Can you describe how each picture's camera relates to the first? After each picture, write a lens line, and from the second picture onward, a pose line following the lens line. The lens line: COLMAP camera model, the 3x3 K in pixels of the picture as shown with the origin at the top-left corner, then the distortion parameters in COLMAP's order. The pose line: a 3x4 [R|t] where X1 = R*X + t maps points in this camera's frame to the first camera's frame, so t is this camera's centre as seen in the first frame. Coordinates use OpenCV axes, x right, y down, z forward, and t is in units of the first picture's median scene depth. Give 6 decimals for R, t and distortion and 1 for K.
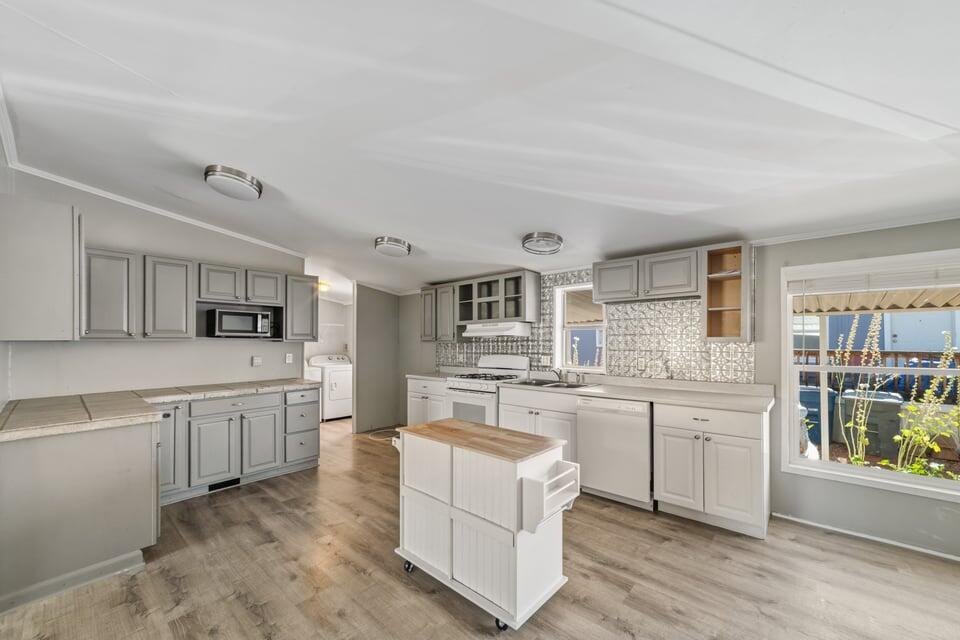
lens RADIAL K [[369.4, 0, 486.3], [0, 369.4, 344.3], [0, 0, 1]] dist [0.000947, 0.000068]
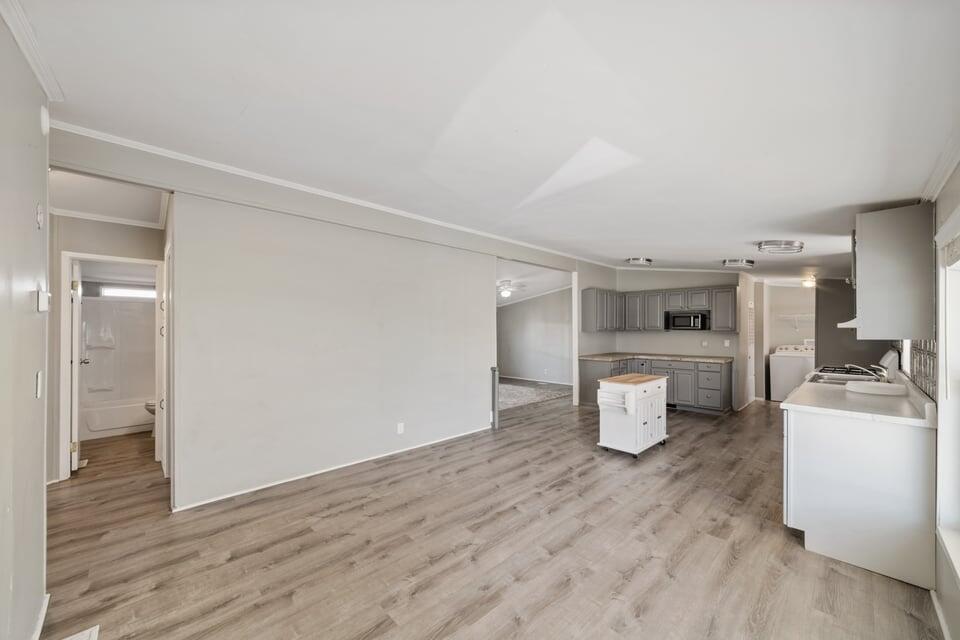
lens RADIAL K [[369.4, 0, 480.5], [0, 369.4, 325.4], [0, 0, 1]] dist [0.000947, 0.000068]
pose [[-0.085439, -0.005222, -0.996330, 1.284662], [0.001534, 0.999984, -0.005373, -0.032890], [0.996342, -0.001987, -0.085429, 0.177345]]
